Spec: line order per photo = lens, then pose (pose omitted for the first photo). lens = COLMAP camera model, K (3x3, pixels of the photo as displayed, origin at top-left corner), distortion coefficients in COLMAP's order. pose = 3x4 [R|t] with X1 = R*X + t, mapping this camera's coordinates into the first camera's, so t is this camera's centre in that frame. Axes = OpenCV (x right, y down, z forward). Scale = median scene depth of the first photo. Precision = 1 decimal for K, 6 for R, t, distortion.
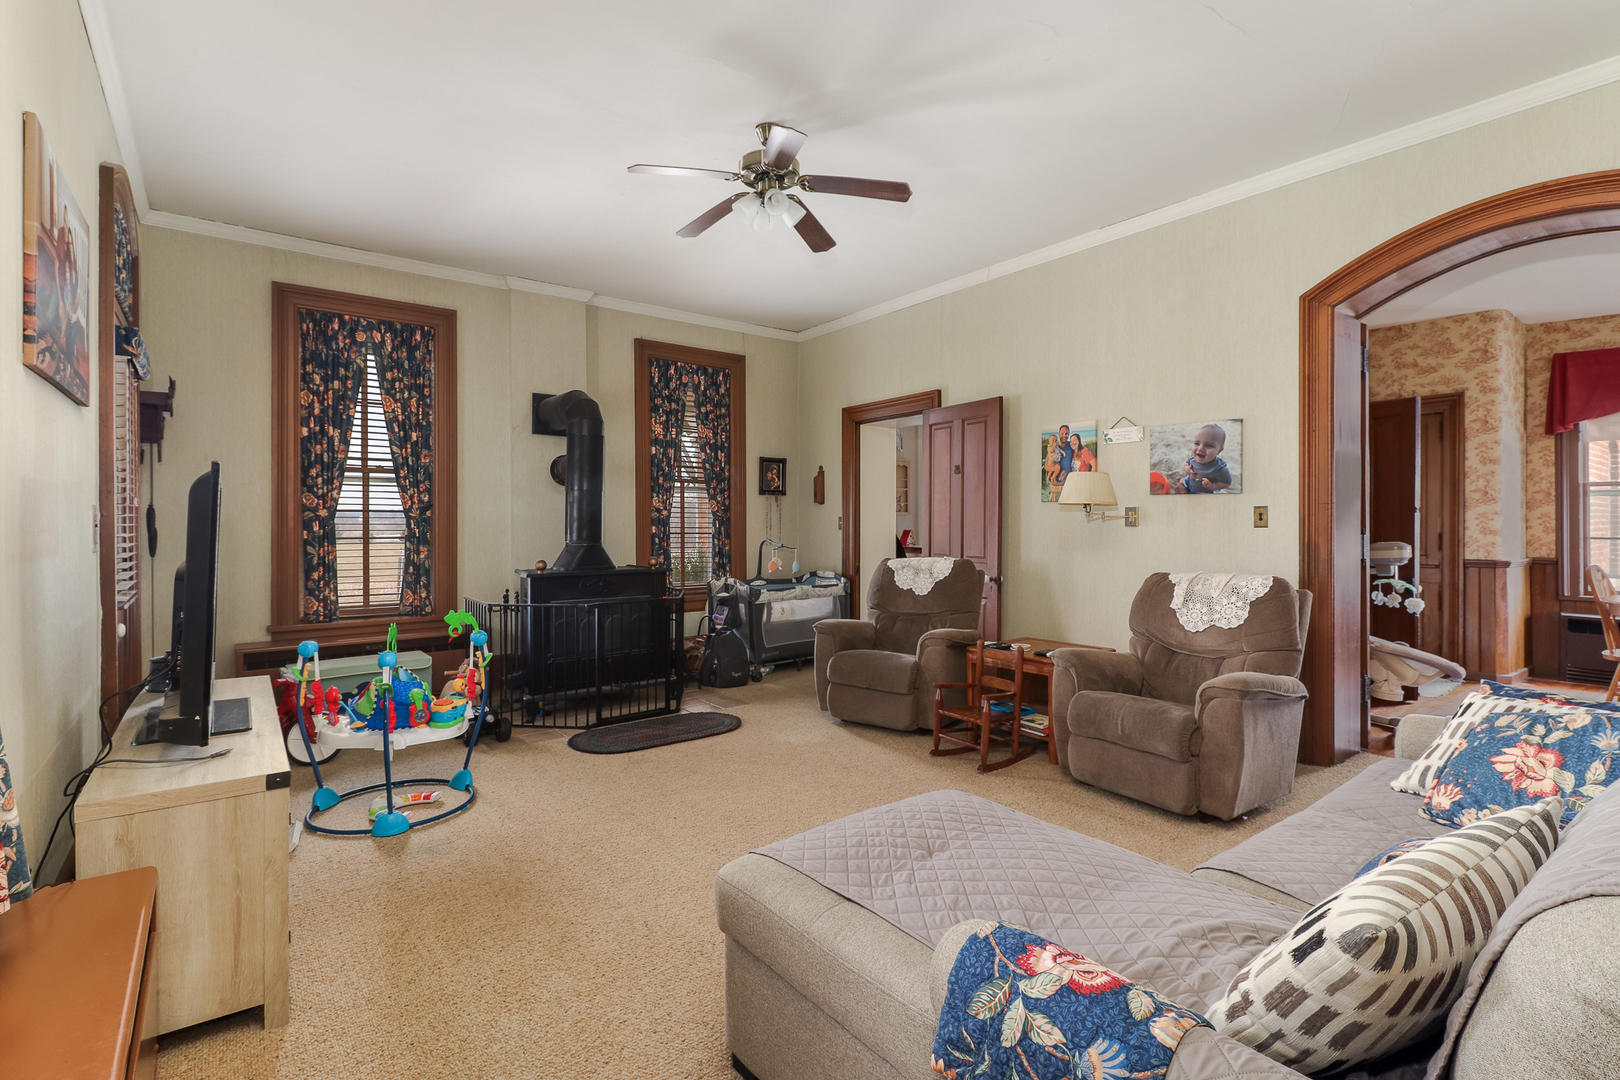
lens RADIAL K [[764.8, 0, 802.1], [0, 764.8, 527.0], [0, 0, 1]] dist [0.015479, -0.010536]
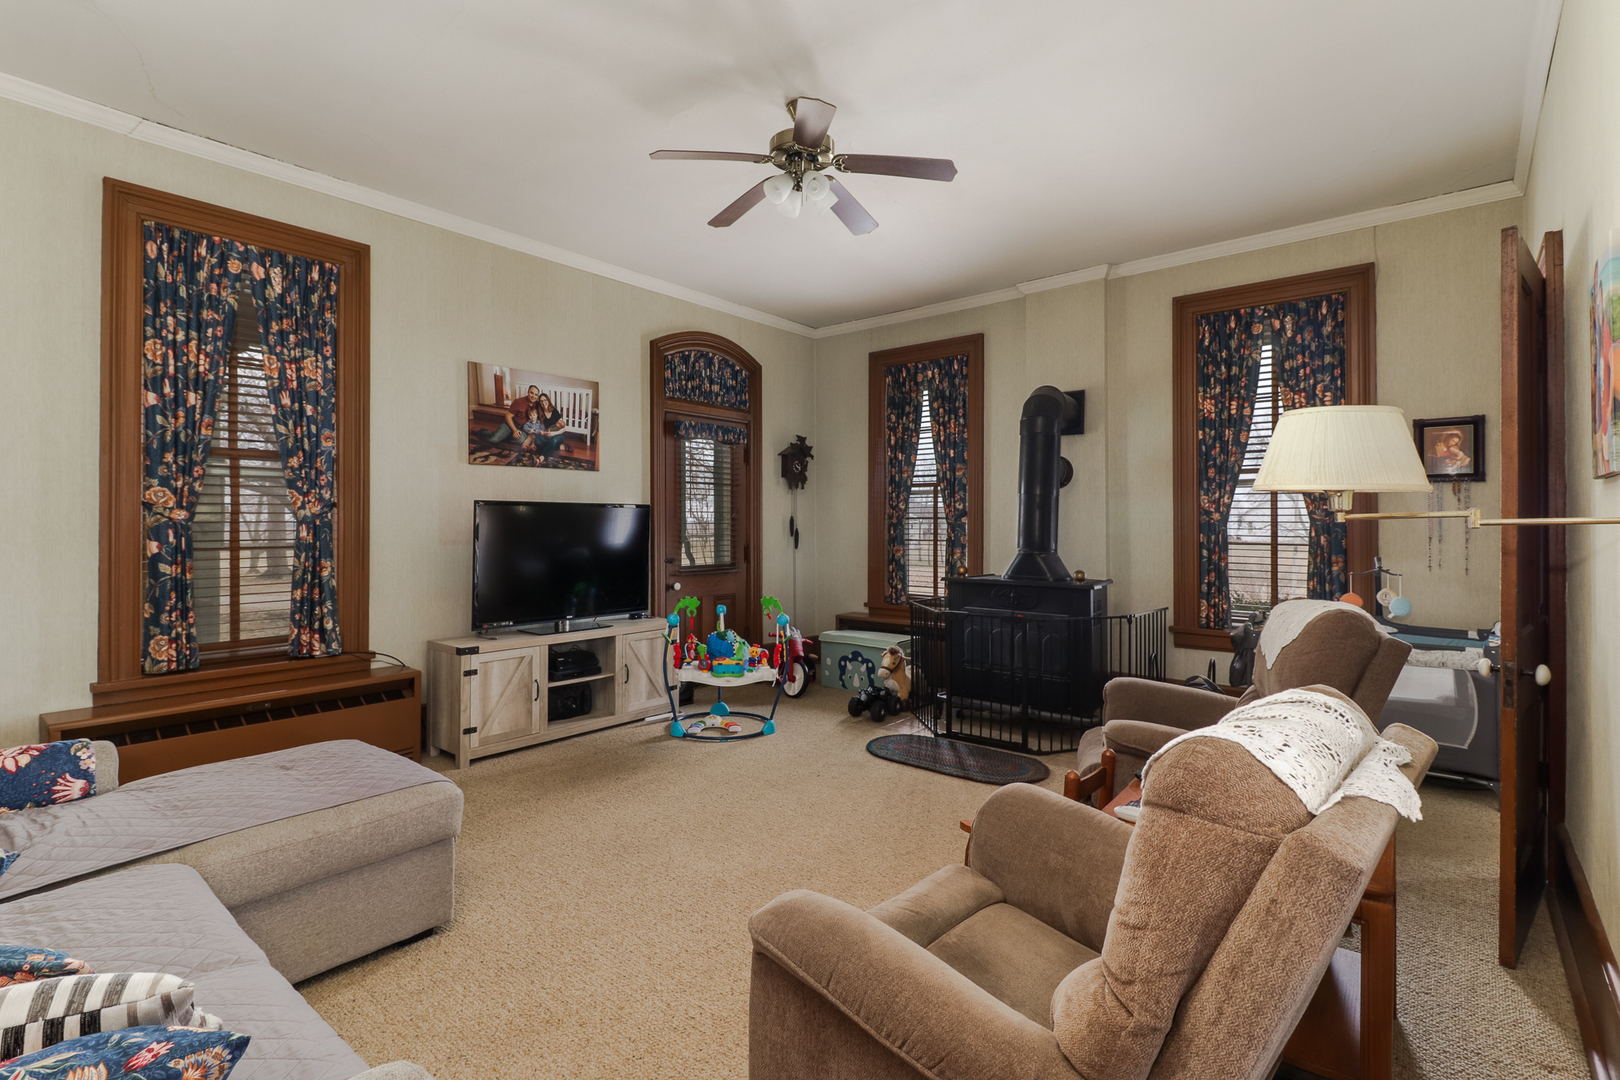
lens RADIAL K [[764.8, 0, 797.4], [0, 764.8, 531.3], [0, 0, 1]] dist [0.015479, -0.010536]
pose [[0.211519, 0.011280, -0.977309, 0.581324], [-0.004712, 0.999934, 0.010522, -0.011943], [0.977363, 0.002379, 0.211558, 0.539269]]
